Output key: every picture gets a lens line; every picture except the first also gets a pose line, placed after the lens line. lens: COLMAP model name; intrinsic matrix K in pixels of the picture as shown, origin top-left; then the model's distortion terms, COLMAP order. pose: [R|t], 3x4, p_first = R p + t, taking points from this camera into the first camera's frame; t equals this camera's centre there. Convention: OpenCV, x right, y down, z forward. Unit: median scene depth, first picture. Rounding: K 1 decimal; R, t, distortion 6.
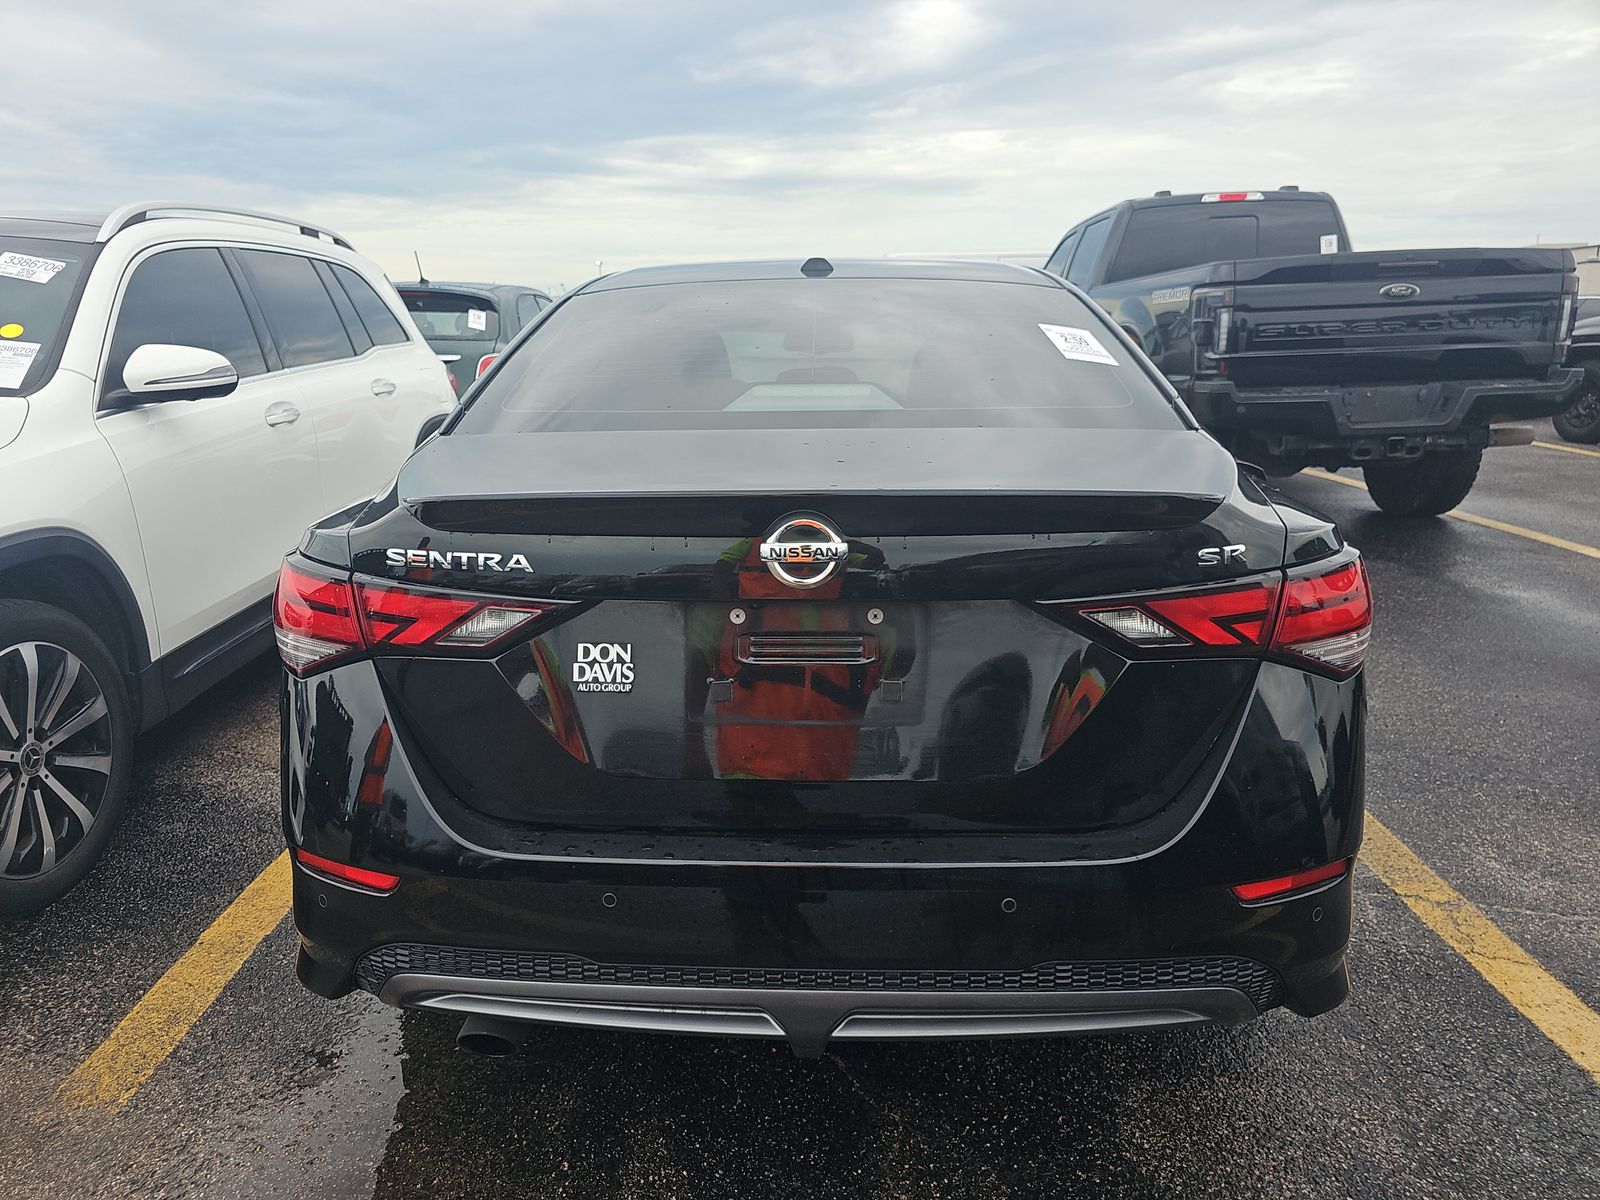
lens RADIAL K [[1080.1, 0, 785.0], [0, 1080.1, 557.0], [0, 0, 1]] dist [0.049520, -0.047673]
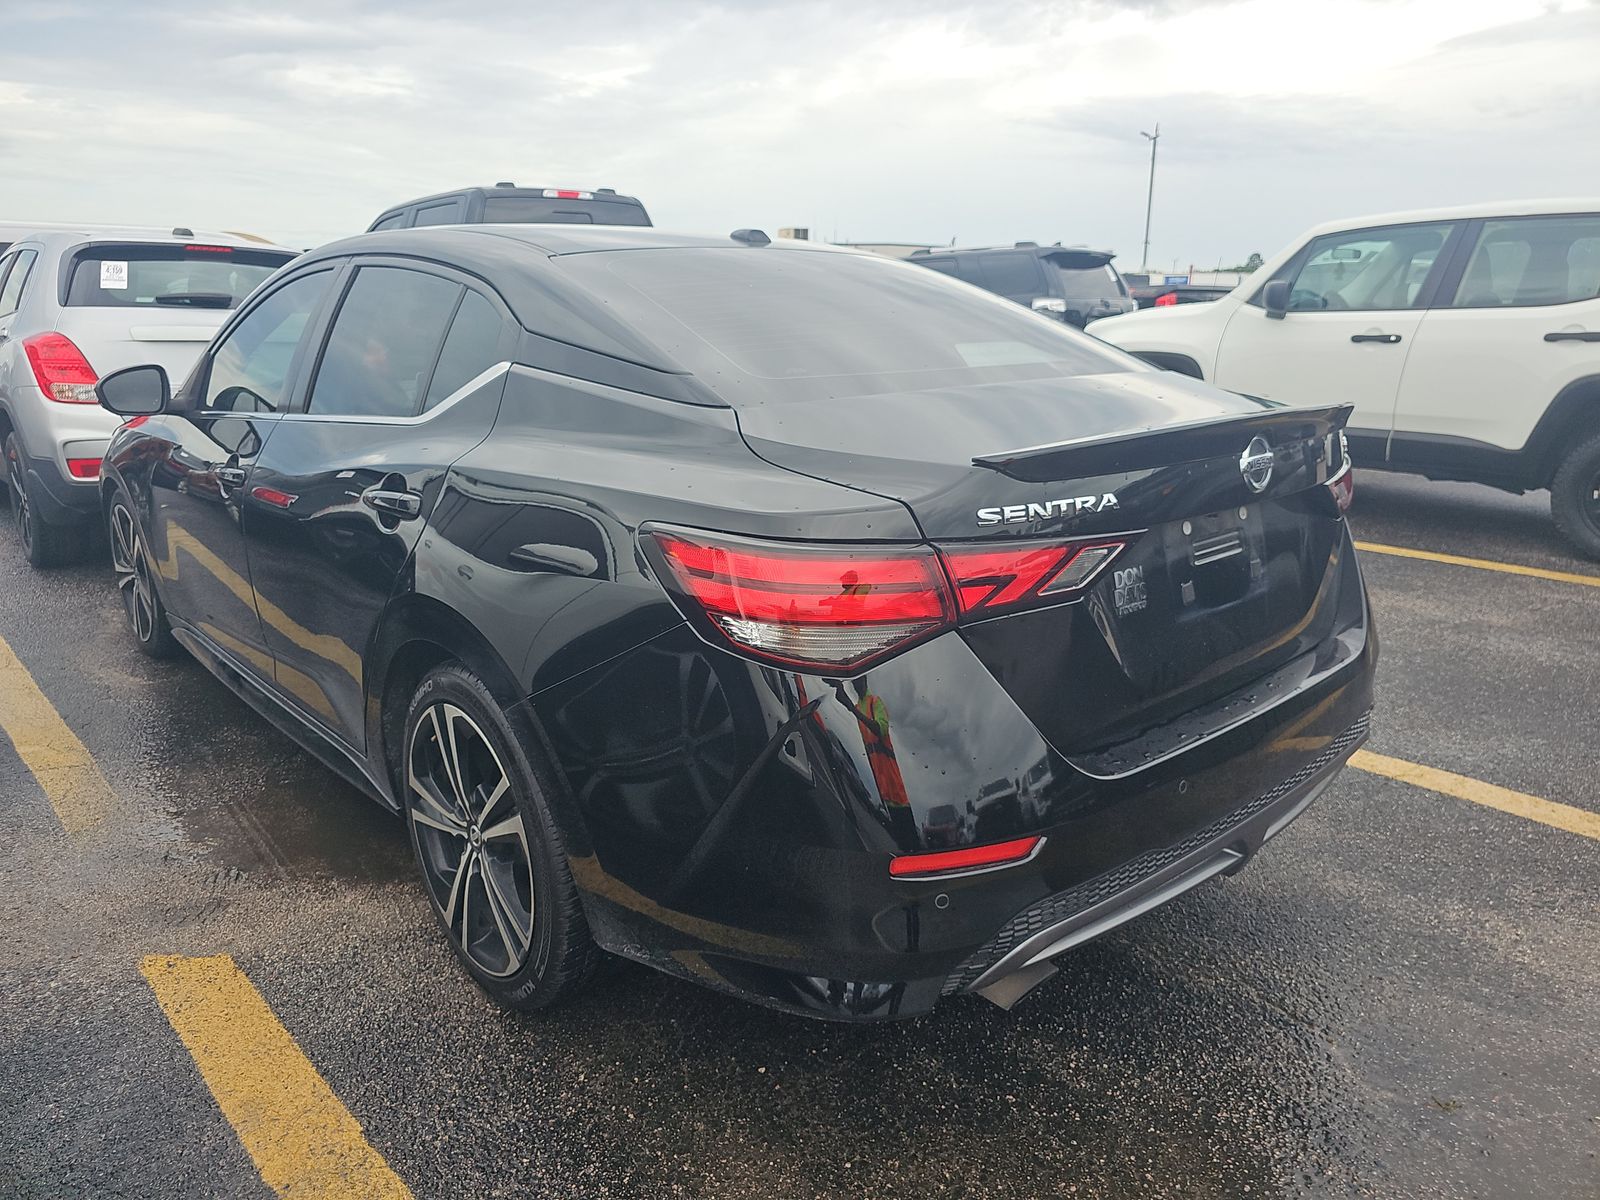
lens RADIAL K [[1080.1, 0, 785.0], [0, 1080.1, 557.0], [0, 0, 1]] dist [0.049520, -0.047673]
pose [[0.704370, -0.150087, 0.693784, -0.246623], [0.146495, 0.987086, 0.064807, -0.011455], [-0.694552, 0.055988, 0.717261, 0.092863]]
